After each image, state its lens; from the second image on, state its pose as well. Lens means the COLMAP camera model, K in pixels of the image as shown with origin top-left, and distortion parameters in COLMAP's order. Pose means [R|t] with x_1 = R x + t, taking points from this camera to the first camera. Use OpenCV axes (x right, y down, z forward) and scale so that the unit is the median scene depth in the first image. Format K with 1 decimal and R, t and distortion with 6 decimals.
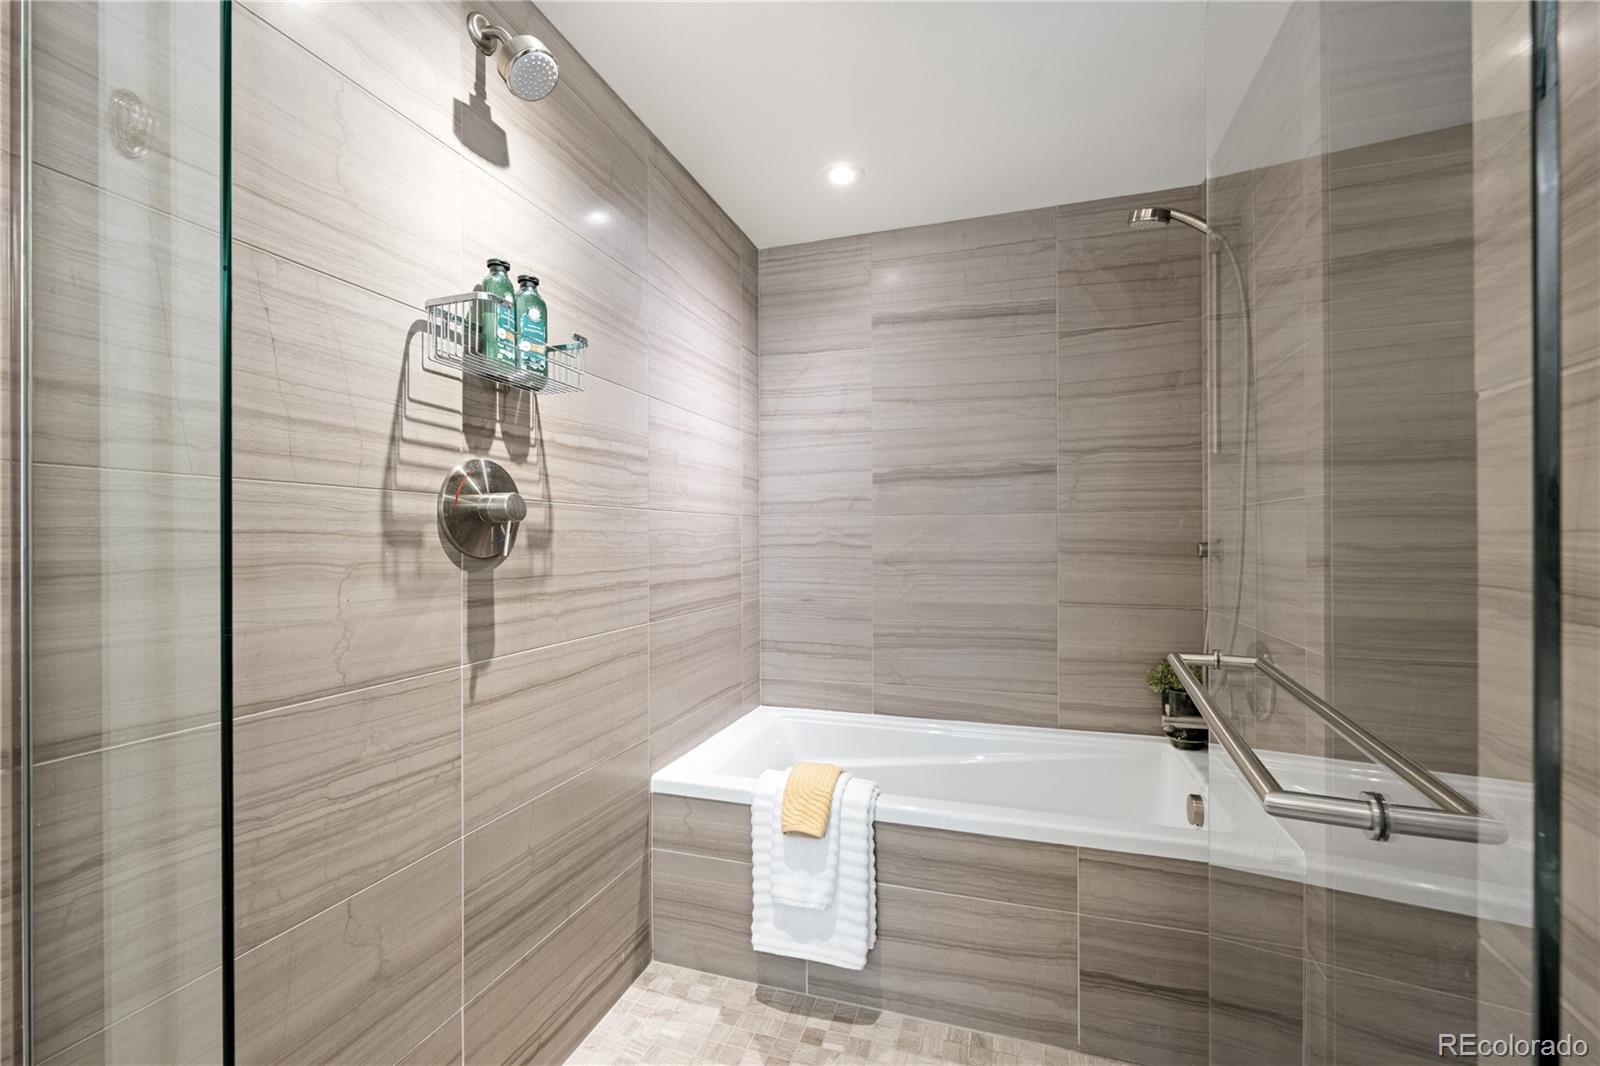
lens RADIAL K [[650.1, 0, 761.4], [0, 650.1, 541.0], [0, 0, 1]] dist [-0.000844, -0.000124]
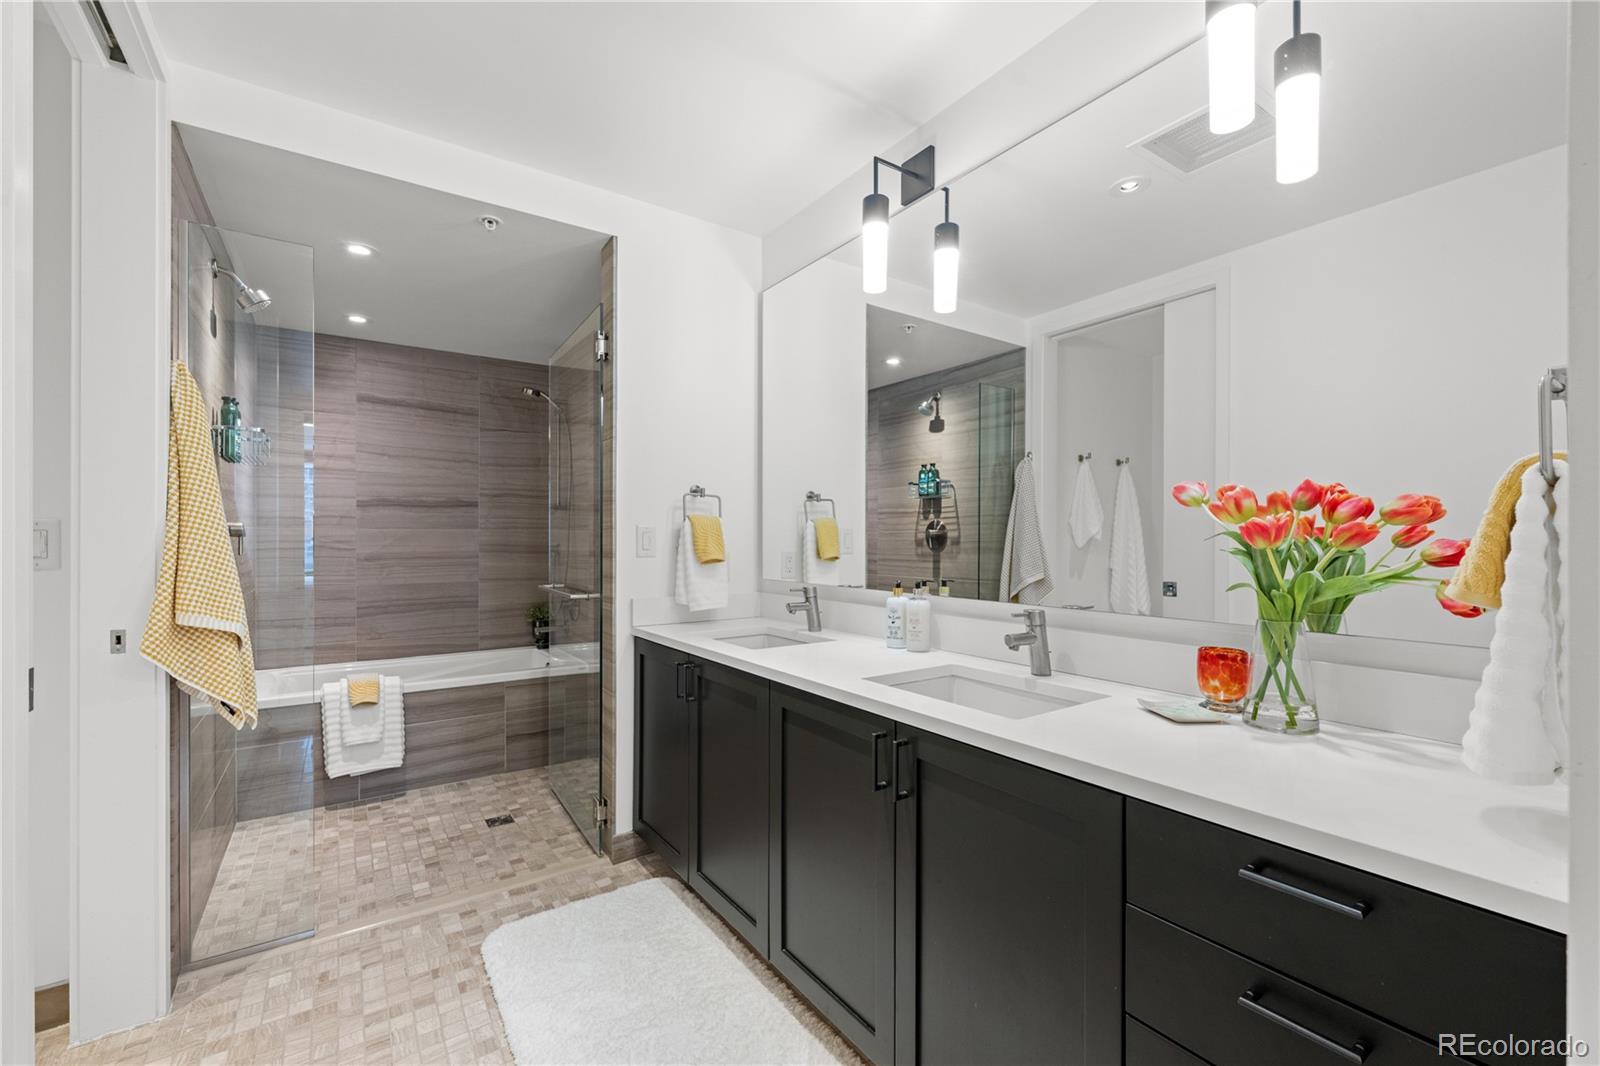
lens RADIAL K [[689.1, 0, 805.0], [0, 689.1, 535.6], [0, 0, 1]] dist [0.004052, 0.000221]
pose [[0.563559, 0.008296, 0.826034, -0.595402], [-0.002231, 0.999961, -0.008521, -0.012023], [-0.826073, 0.002959, 0.563556, -0.793372]]
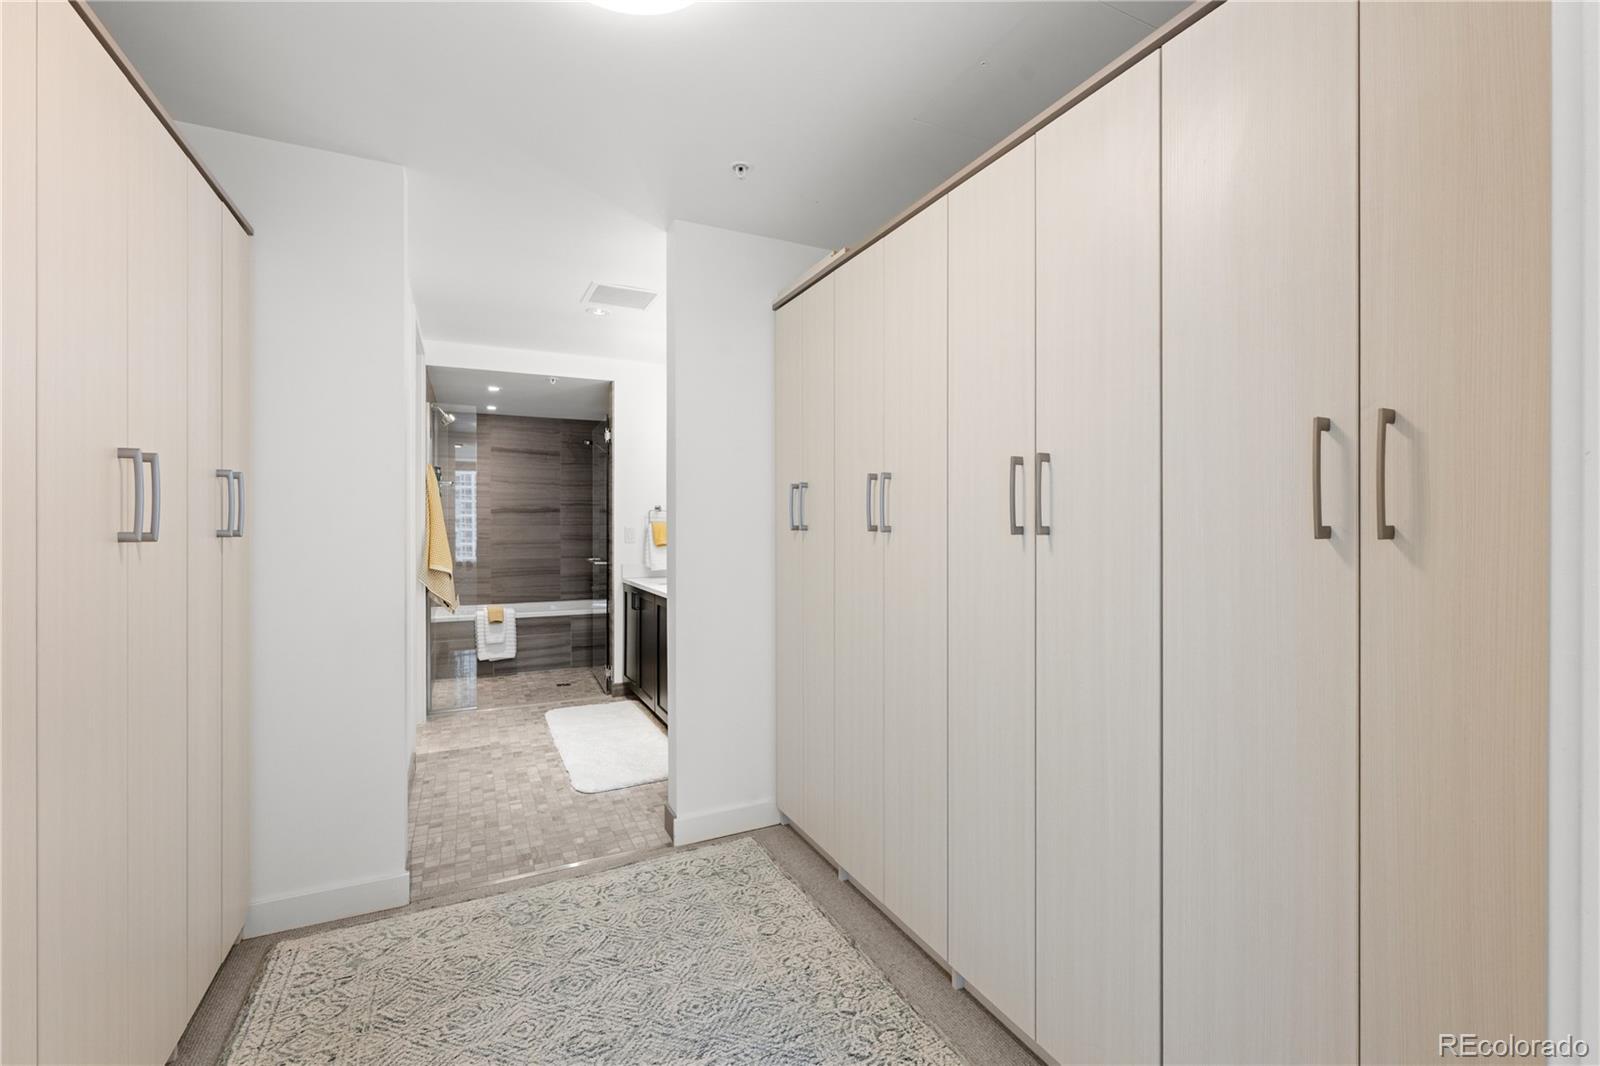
lens RADIAL K [[689.1, 0, 796.4], [0, 689.1, 526.2], [0, 0, 1]] dist [0.004052, 0.000221]
pose [[0.682239, 0.004360, 0.731116, -1.052731], [-0.002260, 0.999990, -0.003855, -0.032092], [-0.731126, 0.000978, 0.682242, -1.828780]]
